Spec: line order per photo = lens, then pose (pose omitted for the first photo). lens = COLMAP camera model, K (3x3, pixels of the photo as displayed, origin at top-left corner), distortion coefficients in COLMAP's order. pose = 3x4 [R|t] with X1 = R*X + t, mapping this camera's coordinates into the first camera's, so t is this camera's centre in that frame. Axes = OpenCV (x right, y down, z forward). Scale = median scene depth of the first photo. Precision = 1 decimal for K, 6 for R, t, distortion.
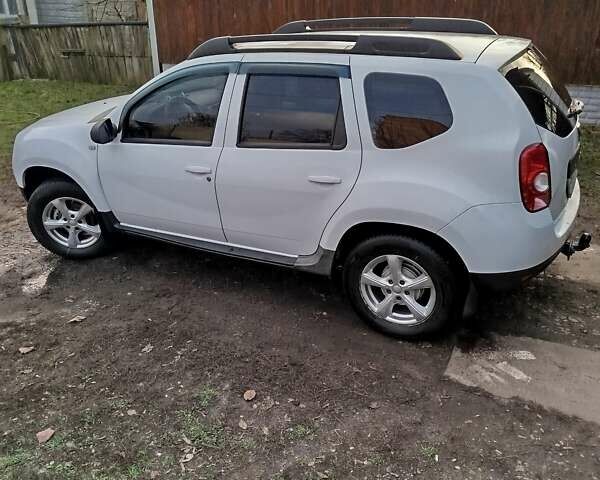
lens RADIAL K [[544.8, 0, 300.0], [0, 544.8, 240.0], [0, 0, 1]] dist [0.121690, -0.203042]
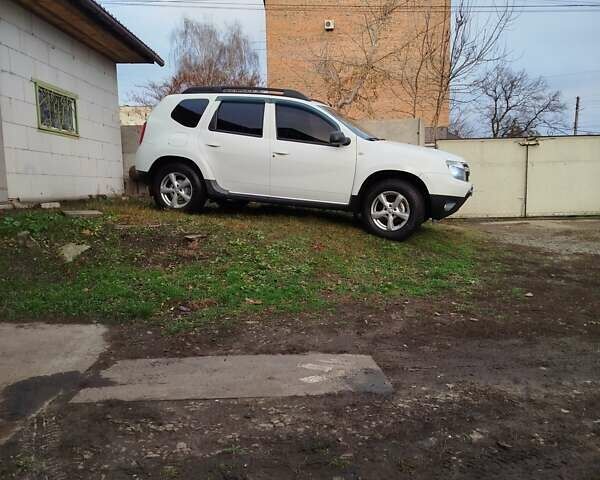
lens RADIAL K [[544.8, 0, 300.0], [0, 544.8, 240.0], [0, 0, 1]] dist [0.121690, -0.203042]
pose [[-0.861720, 0.061032, -0.503699, 0.875103], [-0.198044, 0.873533, 0.444656, -0.368172], [0.467136, 0.482924, -0.740654, 1.592607]]
